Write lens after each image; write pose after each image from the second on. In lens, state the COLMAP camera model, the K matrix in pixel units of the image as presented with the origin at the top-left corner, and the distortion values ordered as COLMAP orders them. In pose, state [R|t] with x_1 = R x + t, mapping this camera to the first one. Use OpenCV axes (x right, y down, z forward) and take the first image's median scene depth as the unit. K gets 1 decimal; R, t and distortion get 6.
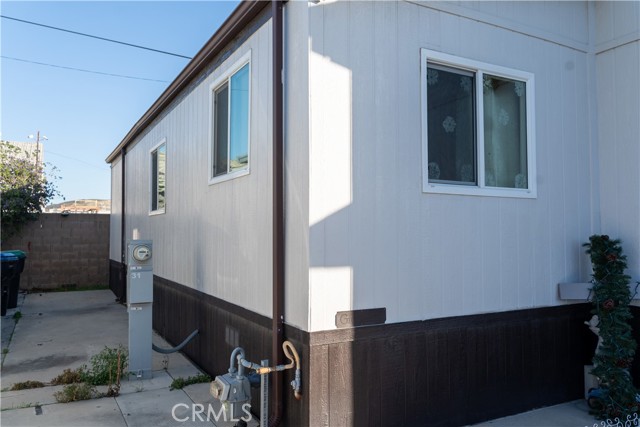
lens RADIAL K [[508.9, 0, 320.0], [0, 508.9, 213.5], [0, 0, 1]] dist [-0.004679, -0.002045]
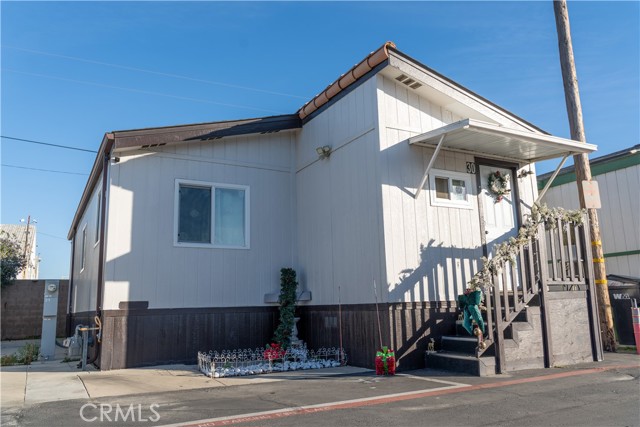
lens RADIAL K [[508.9, 0, 320.0], [0, 508.9, 213.5], [0, 0, 1]] dist [-0.004679, -0.002045]
pose [[0.999653, -0.026275, 0.002107, 0.729995], [0.026302, 0.989034, -0.145330, 0.129795], [0.001735, 0.145334, 0.989381, -0.981789]]
